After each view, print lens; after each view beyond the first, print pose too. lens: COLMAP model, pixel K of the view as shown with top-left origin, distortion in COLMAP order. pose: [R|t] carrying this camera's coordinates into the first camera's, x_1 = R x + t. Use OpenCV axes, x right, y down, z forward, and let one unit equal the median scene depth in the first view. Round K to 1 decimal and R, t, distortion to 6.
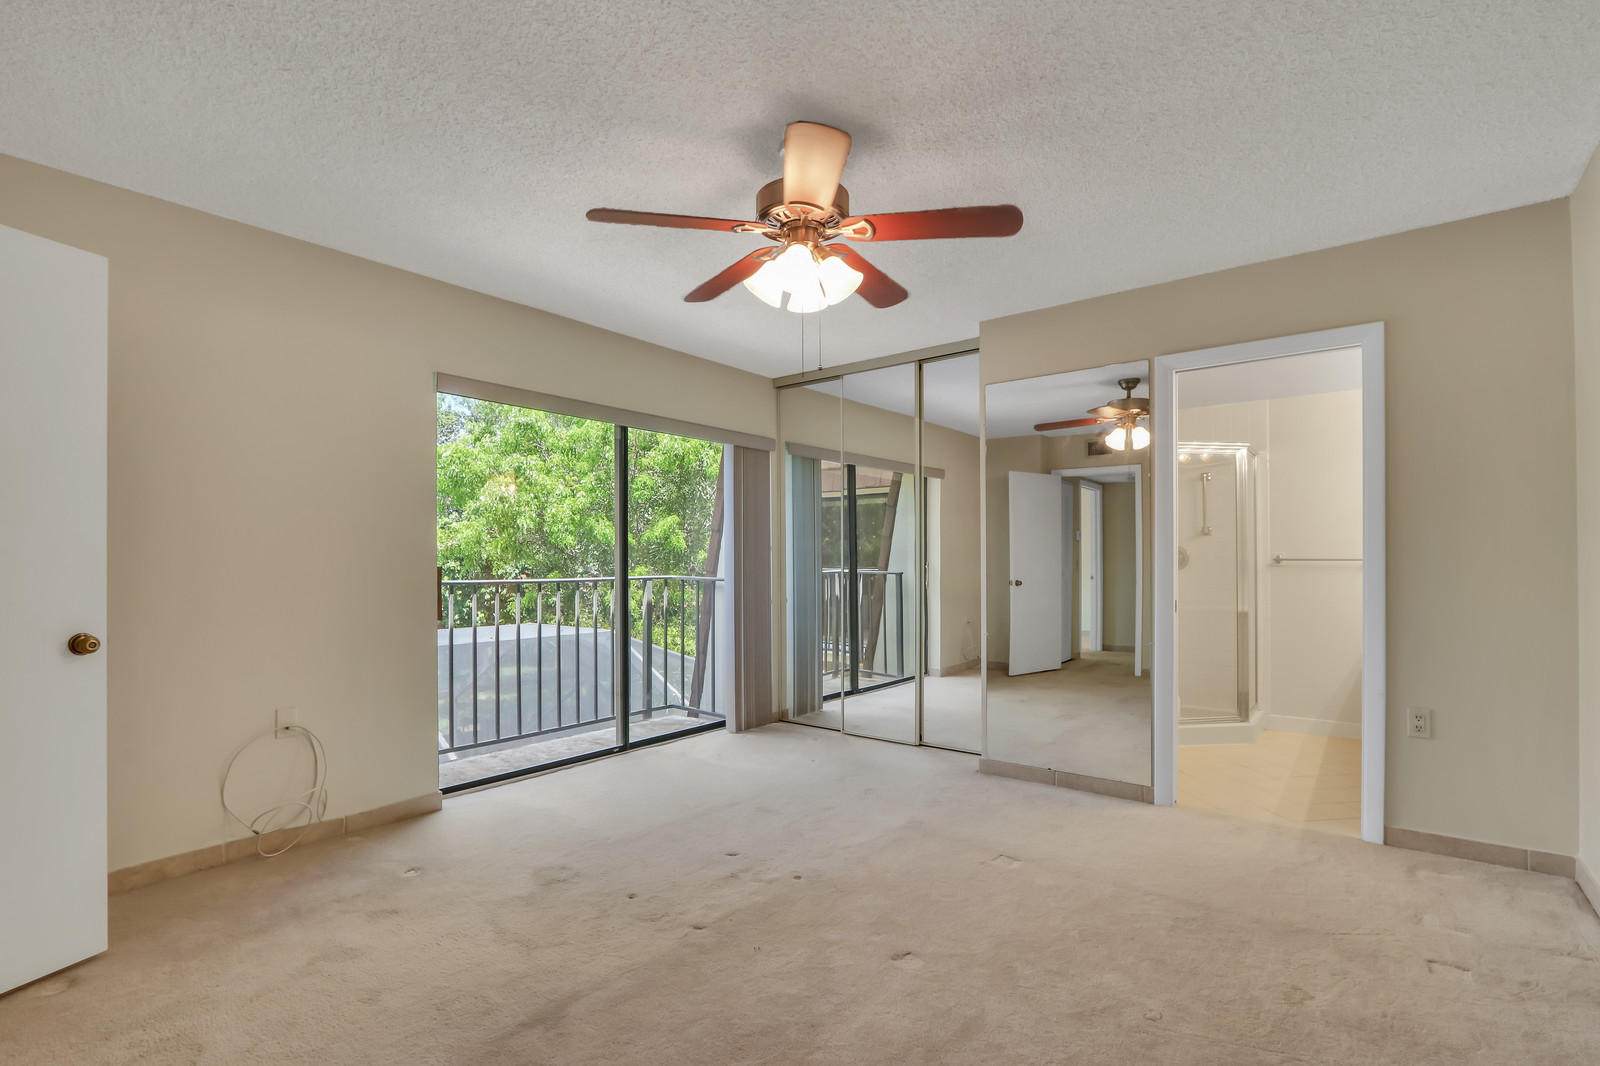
lens RADIAL K [[745.1, 0, 802.6], [0, 745.1, 555.9], [0, 0, 1]] dist [-0.028980, 0.000233]
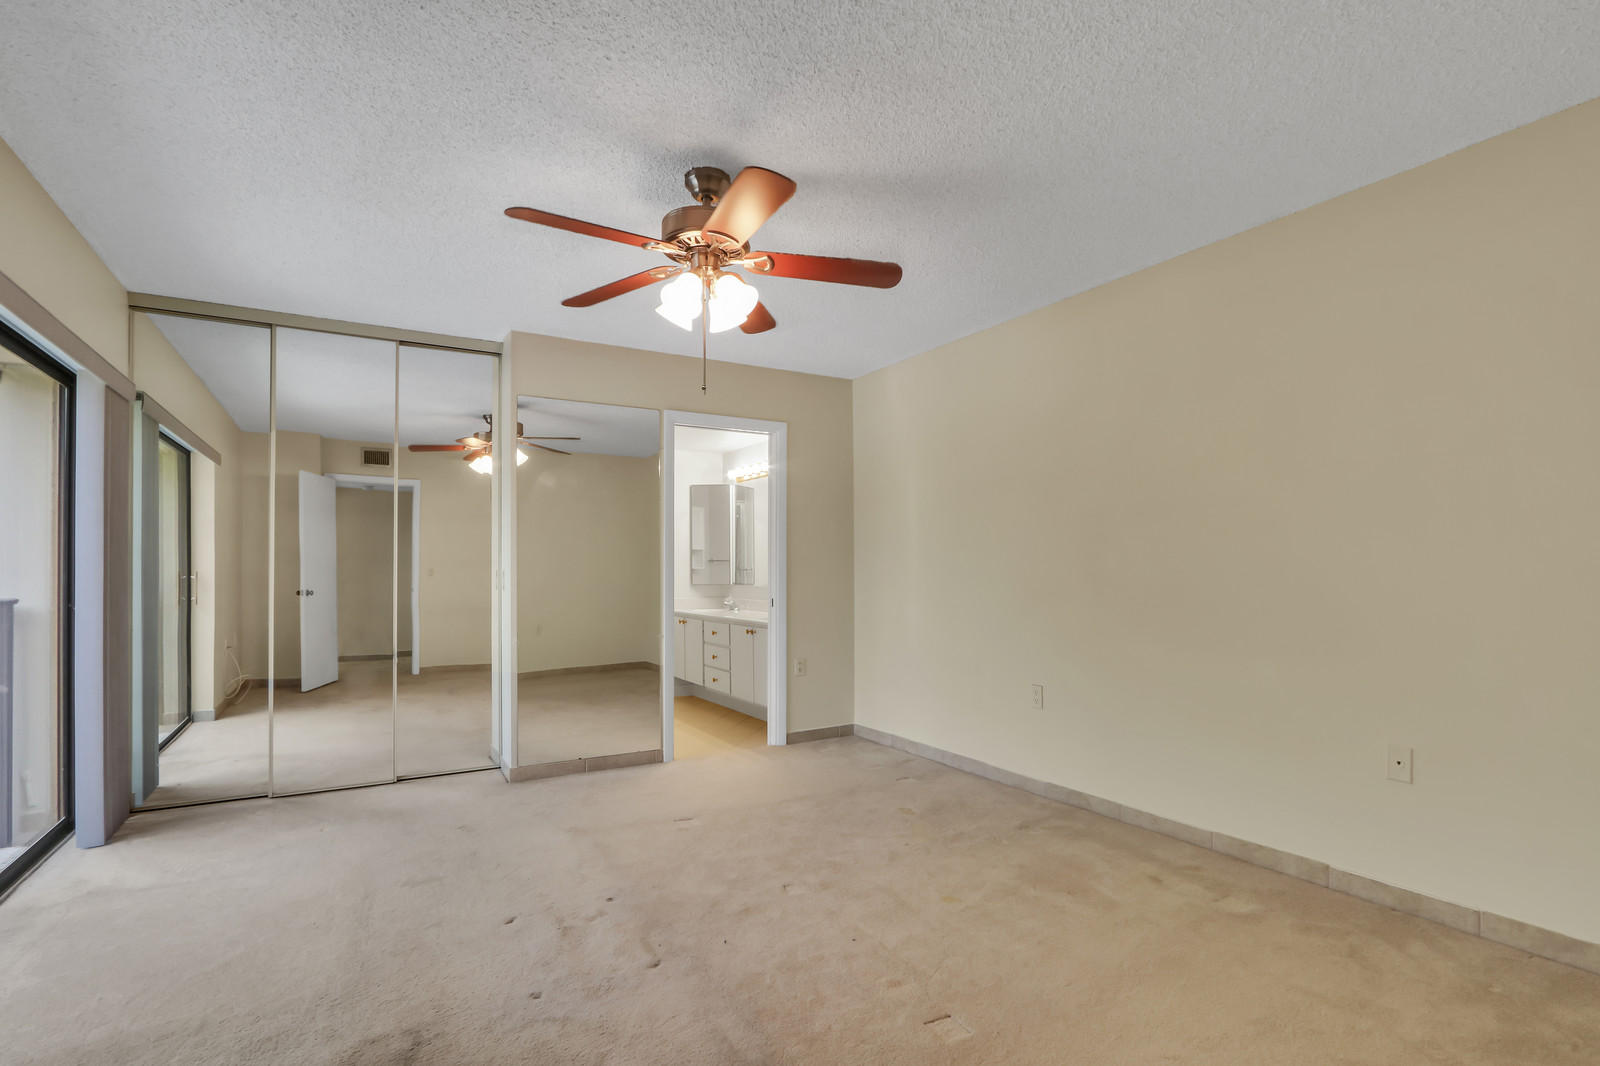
lens RADIAL K [[745.1, 0, 802.6], [0, 745.1, 555.9], [0, 0, 1]] dist [-0.028980, 0.000233]
pose [[0.348938, 0.012738, 0.937059, -0.643721], [-0.009406, 0.999905, -0.010089, -0.007604], [-0.937099, -0.005293, 0.349025, 0.331058]]
